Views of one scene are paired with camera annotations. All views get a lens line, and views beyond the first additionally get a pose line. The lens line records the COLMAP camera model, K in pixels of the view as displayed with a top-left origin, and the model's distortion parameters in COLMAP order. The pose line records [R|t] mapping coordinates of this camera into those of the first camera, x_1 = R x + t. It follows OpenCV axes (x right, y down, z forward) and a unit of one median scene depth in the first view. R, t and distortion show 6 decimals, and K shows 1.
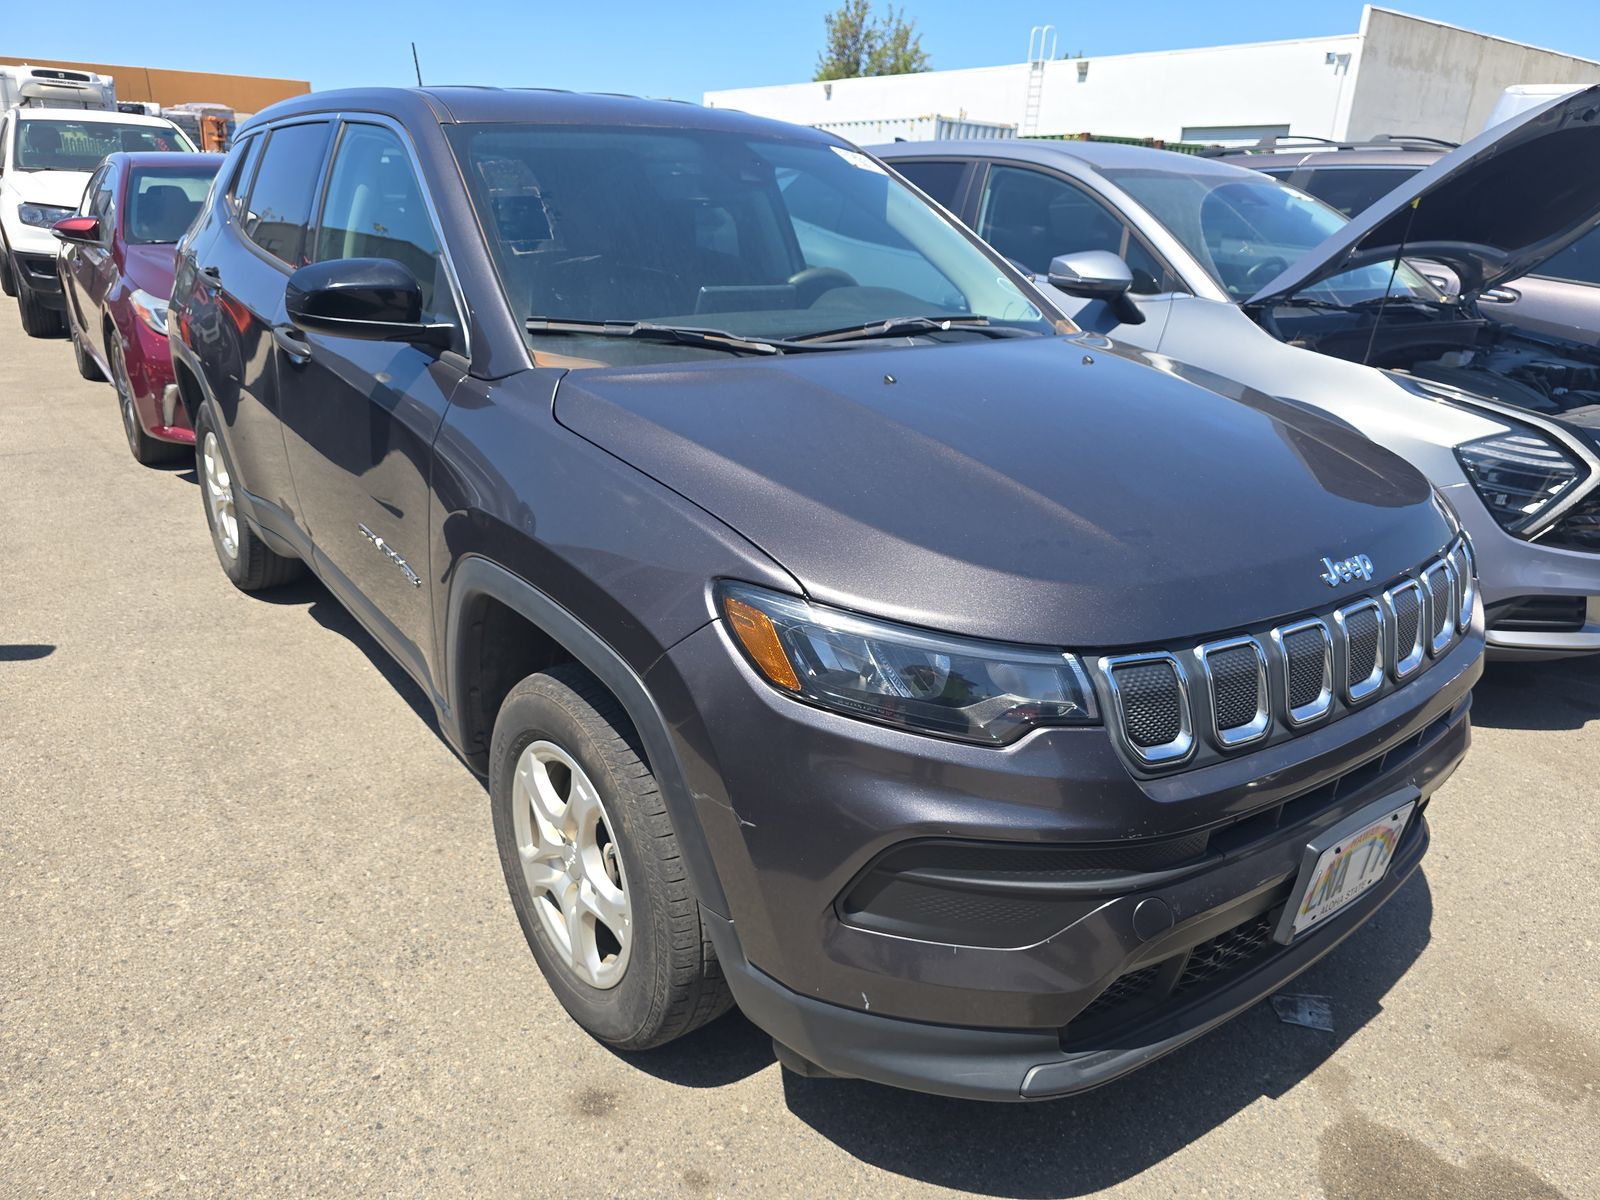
lens RADIAL K [[1098.0, 0, 804.9], [0, 1098.0, 598.0], [0, 0, 1]] dist [0.028362, -0.024484]
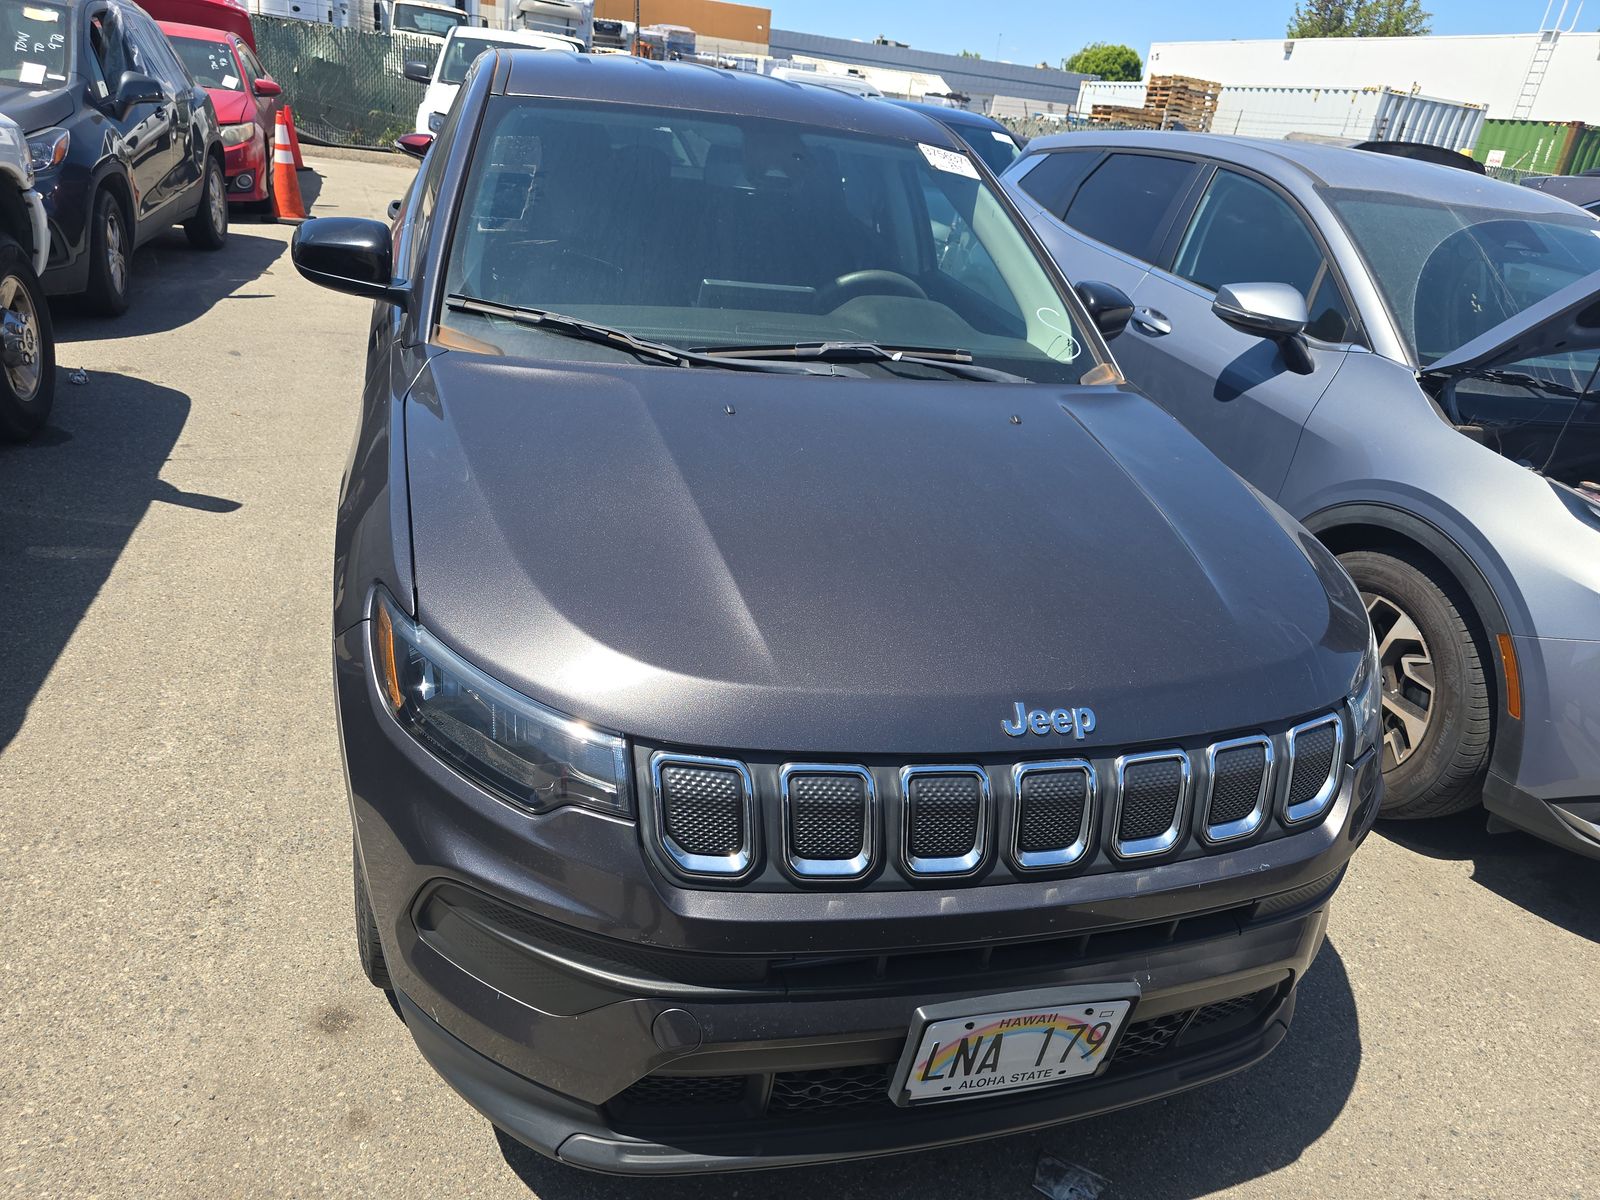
lens RADIAL K [[1098.0, 0, 804.9], [0, 1098.0, 598.0], [0, 0, 1]] dist [0.028362, -0.024484]
pose [[0.929255, 0.215158, -0.300319, 0.348586], [-0.201845, 0.976537, 0.075068, -0.092601], [0.309424, -0.009139, 0.950880, 0.076813]]
